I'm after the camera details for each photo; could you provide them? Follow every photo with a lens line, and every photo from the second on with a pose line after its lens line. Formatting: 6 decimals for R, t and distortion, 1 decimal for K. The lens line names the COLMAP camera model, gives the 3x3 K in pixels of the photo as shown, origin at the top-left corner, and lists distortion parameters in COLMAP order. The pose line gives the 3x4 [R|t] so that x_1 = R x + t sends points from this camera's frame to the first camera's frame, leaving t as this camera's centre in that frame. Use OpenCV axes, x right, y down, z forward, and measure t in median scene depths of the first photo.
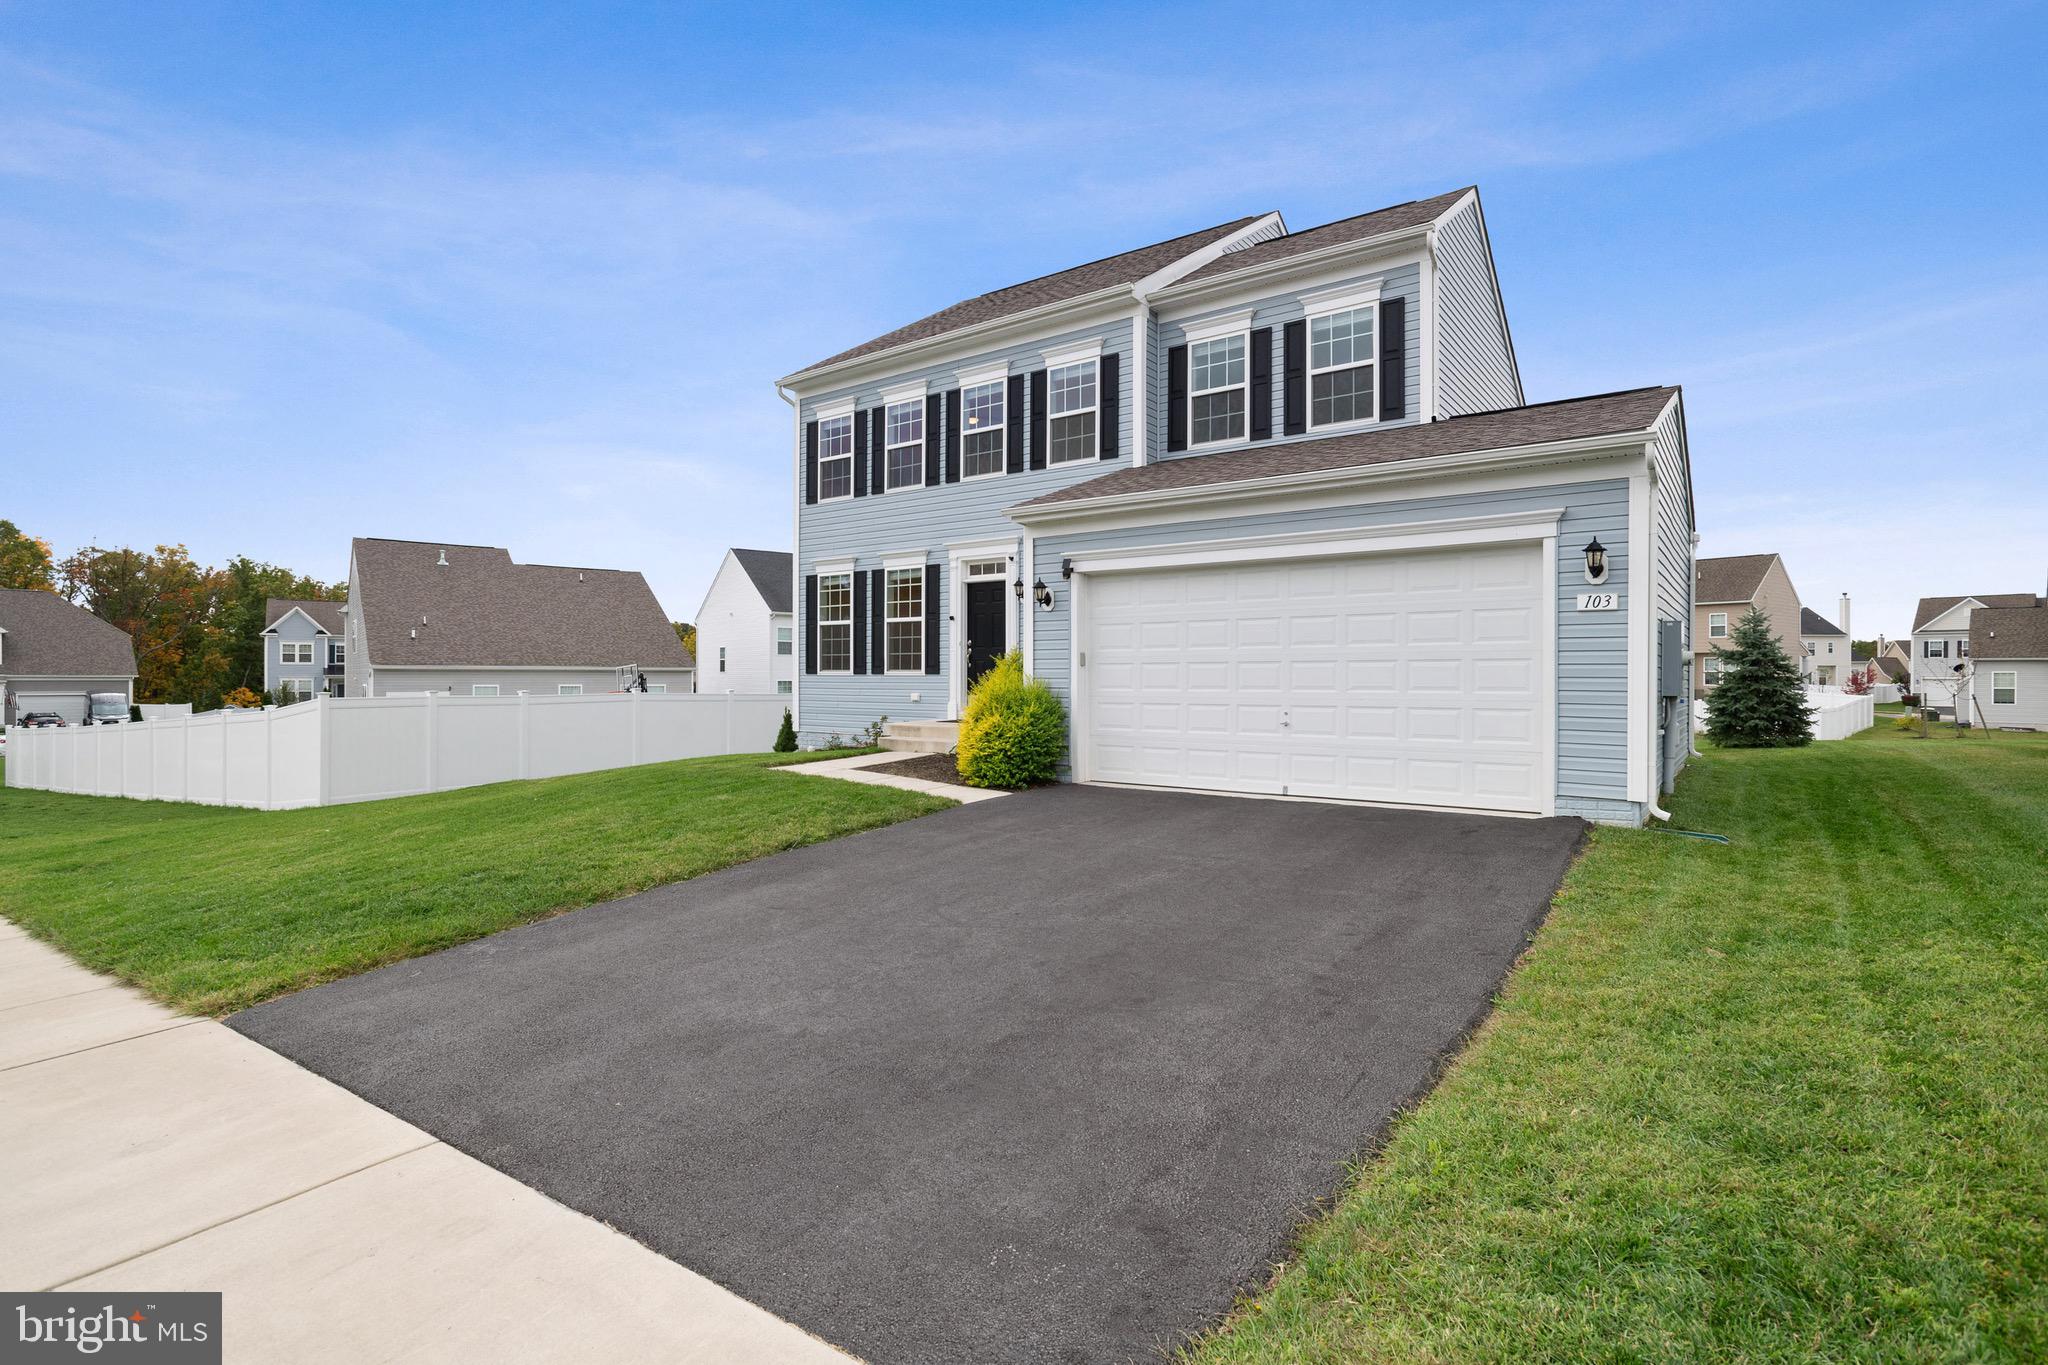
lens RADIAL K [[988.4, 0, 1020.8], [0, 988.4, 672.5], [0, 0, 1]] dist [0.000670, 0.000109]
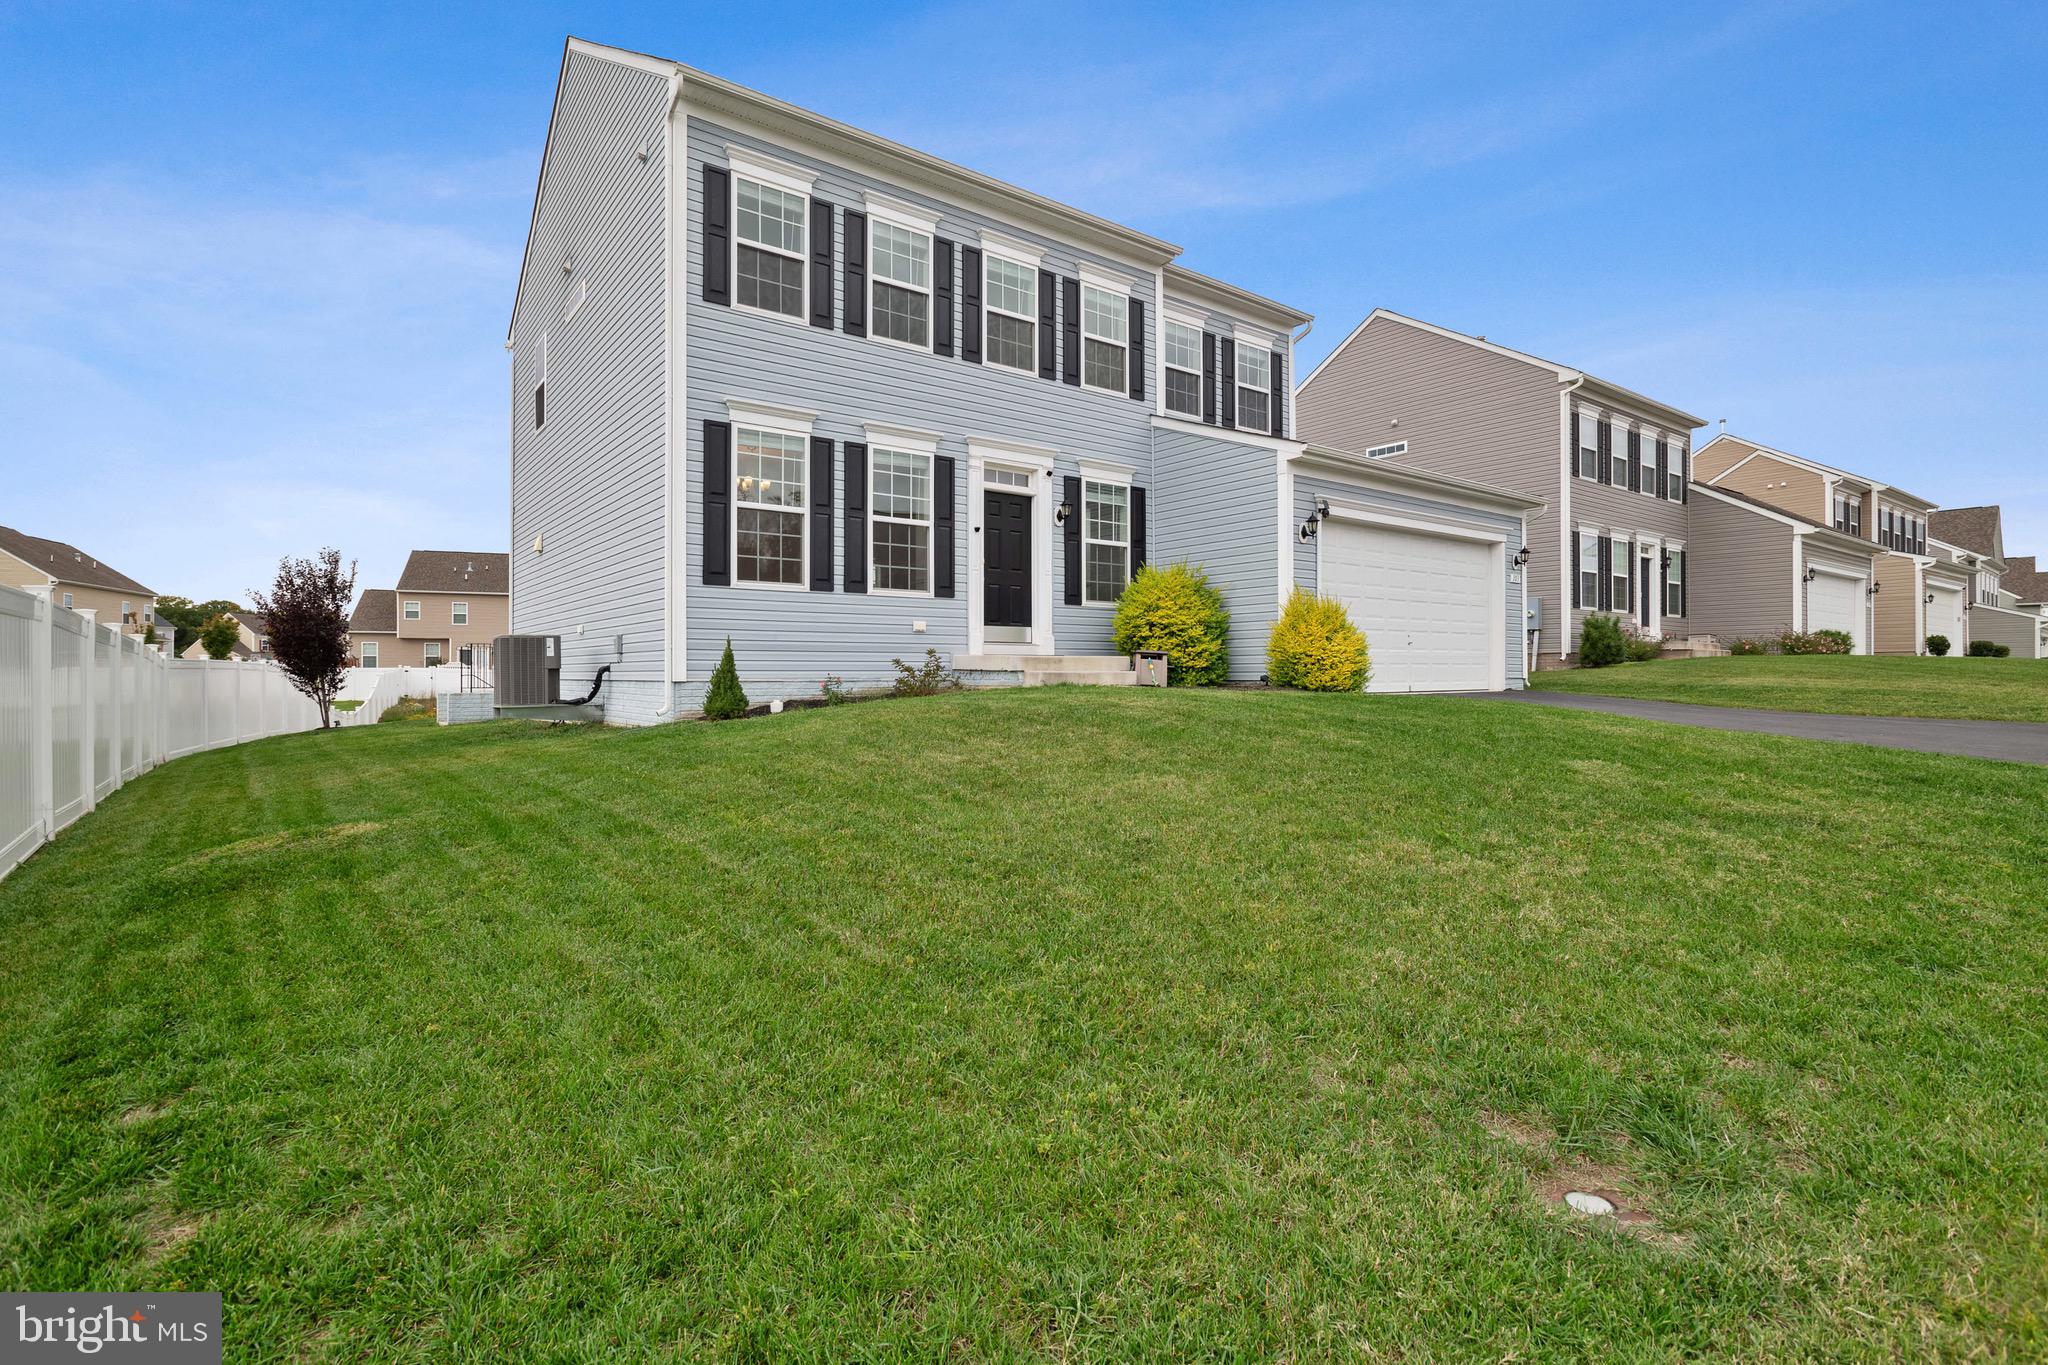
lens RADIAL K [[988.4, 0, 1020.8], [0, 988.4, 672.5], [0, 0, 1]] dist [0.000670, 0.000109]
pose [[0.281525, 0.001868, 0.959552, -0.953395], [-0.000498, 0.999998, -0.001800, 0.072422], [-0.959554, 0.000029, 0.281526, 0.841553]]
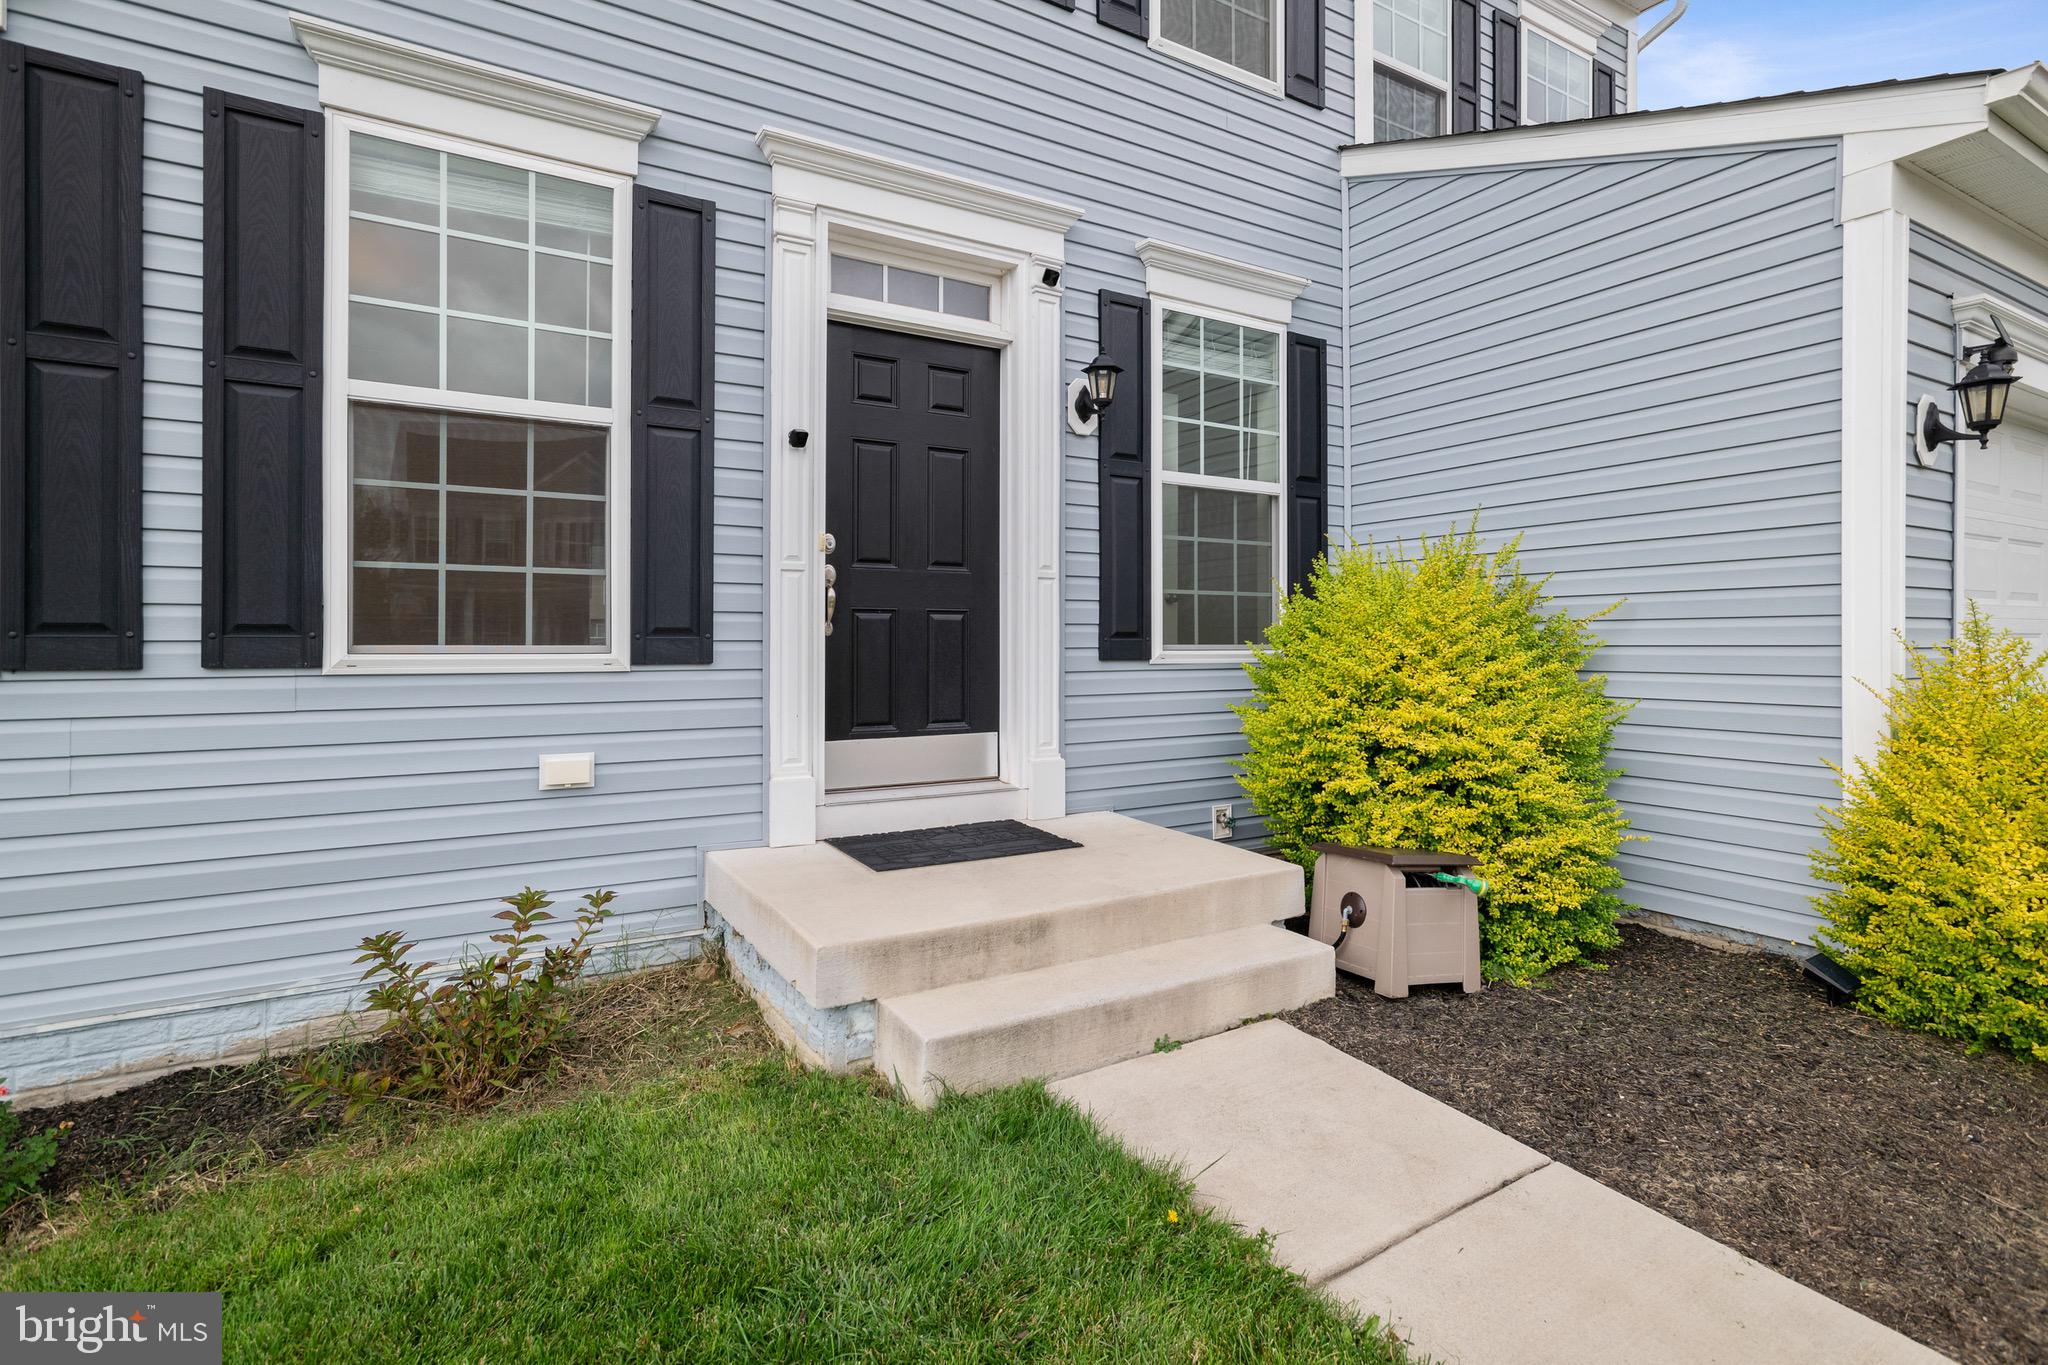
lens RADIAL K [[1003.3, 0, 1023.4], [0, 1003.3, 636.9], [0, 0, 1]] dist [-0.001262, 0.000067]
pose [[0.382179, 0.004843, 0.924076, -0.321363], [-0.003079, 0.999987, -0.003967, -0.004750], [-0.924083, -0.001329, 0.382189, 0.969665]]
